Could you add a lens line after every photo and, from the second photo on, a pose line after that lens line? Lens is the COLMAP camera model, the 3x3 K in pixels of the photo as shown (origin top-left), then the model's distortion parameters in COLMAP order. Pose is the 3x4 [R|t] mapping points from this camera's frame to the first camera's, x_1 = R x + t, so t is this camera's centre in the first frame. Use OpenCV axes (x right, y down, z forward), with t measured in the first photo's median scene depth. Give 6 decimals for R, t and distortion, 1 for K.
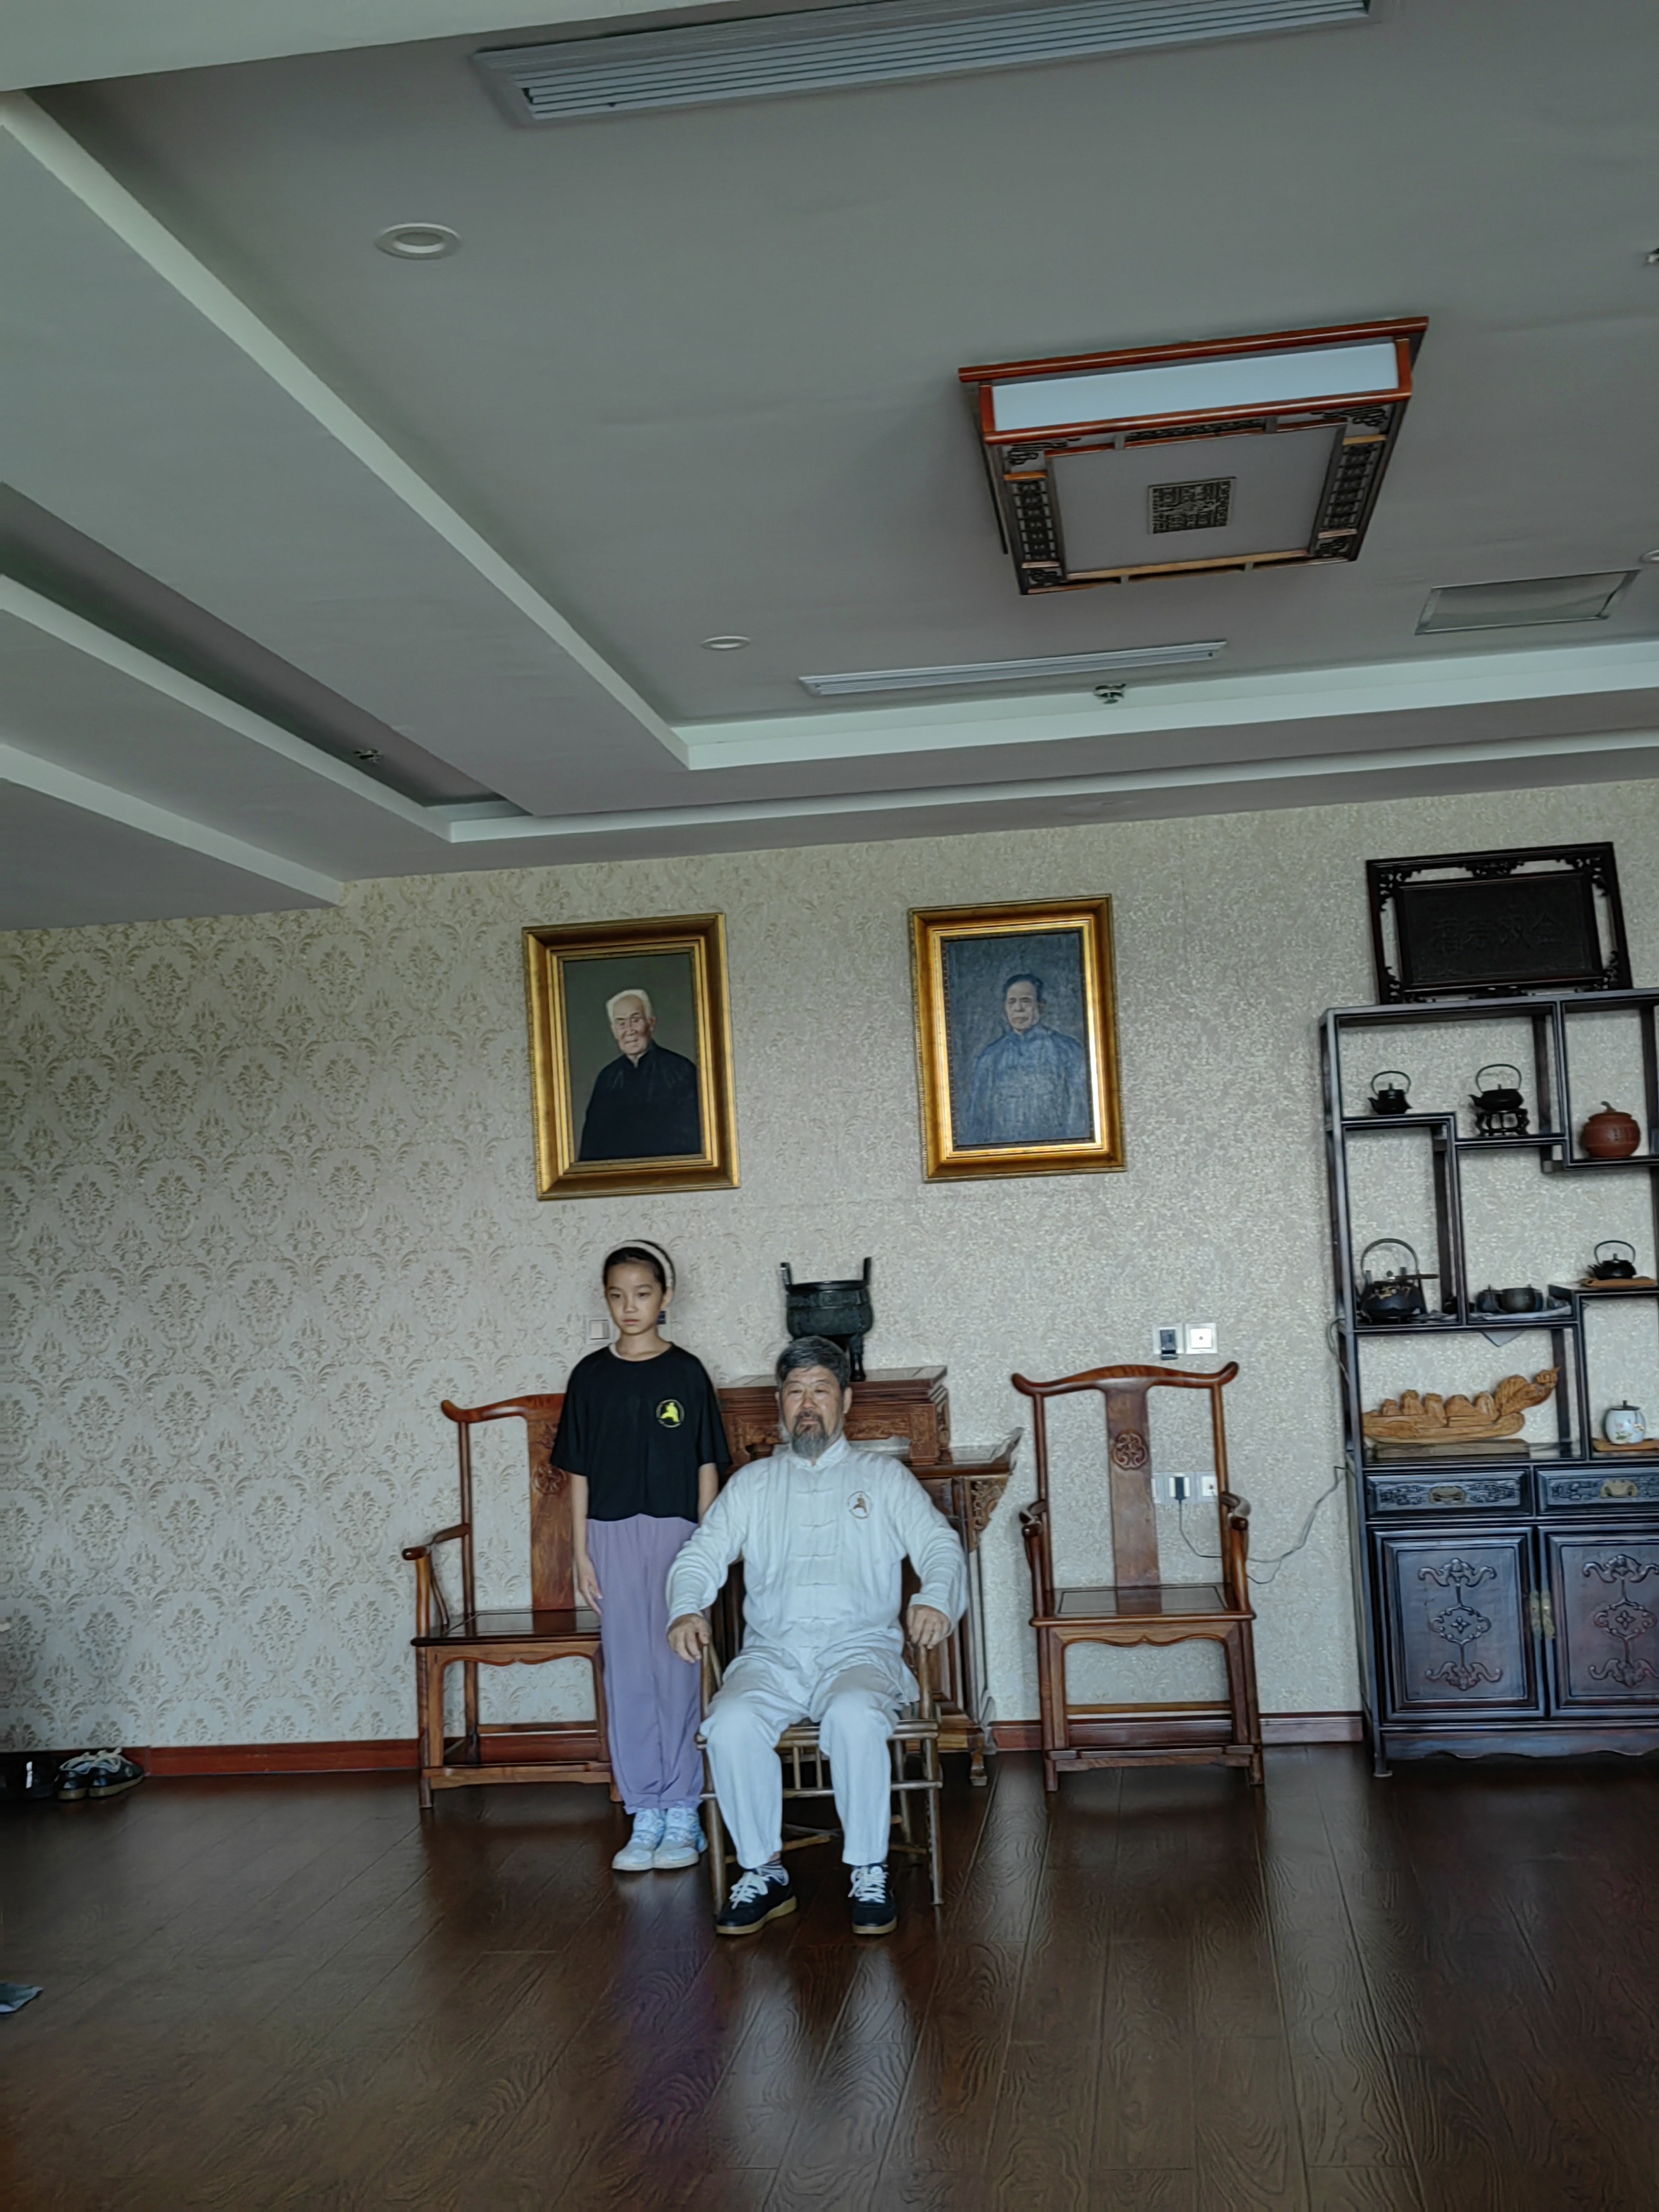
lens RADIAL K [[2428.9, 0, 832.0], [0, 2428.9, 1105.9], [0, 0, 1]] dist [0.015856, 0.000000]
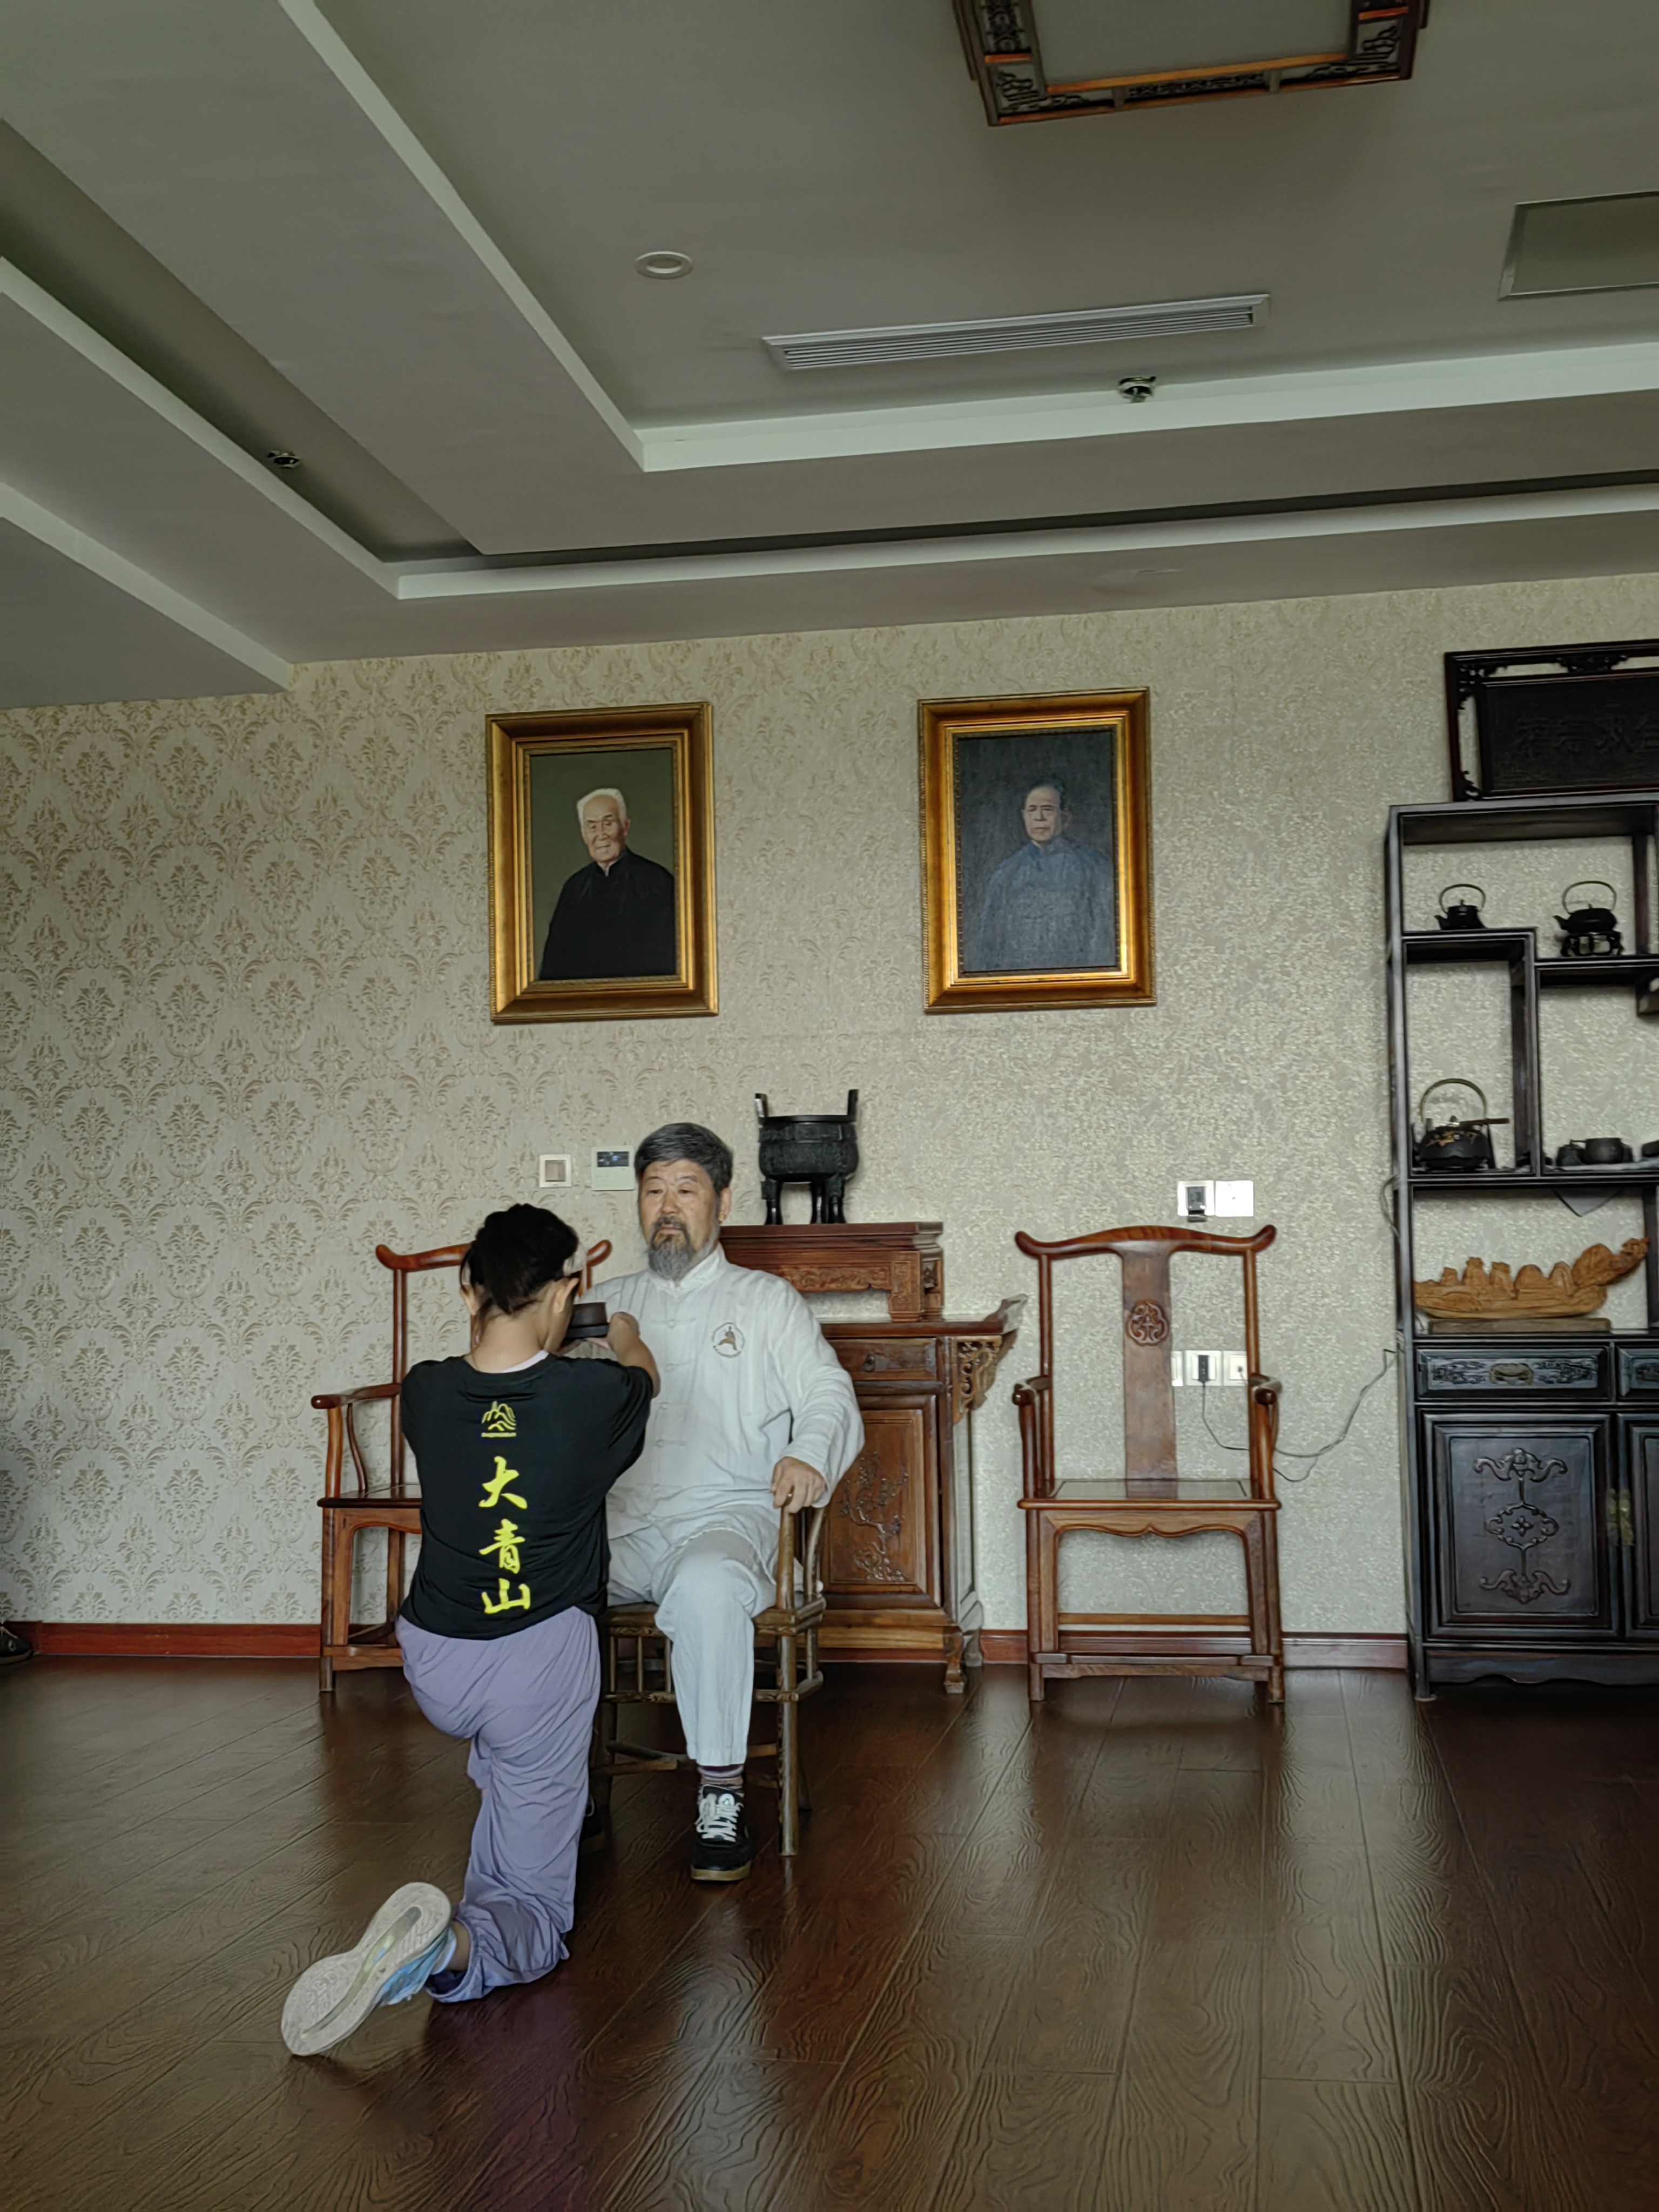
lens RADIAL K [[2428.9, 0, 823.9], [0, 2428.9, 1105.9], [0, 0, 1]] dist [0.015856, 0.000000]
pose [[0.998133, 0.036179, -0.049202, 0.046505], [-0.037040, 0.999174, -0.016705, 0.082290], [0.048557, 0.018497, 0.998649, 0.122664]]
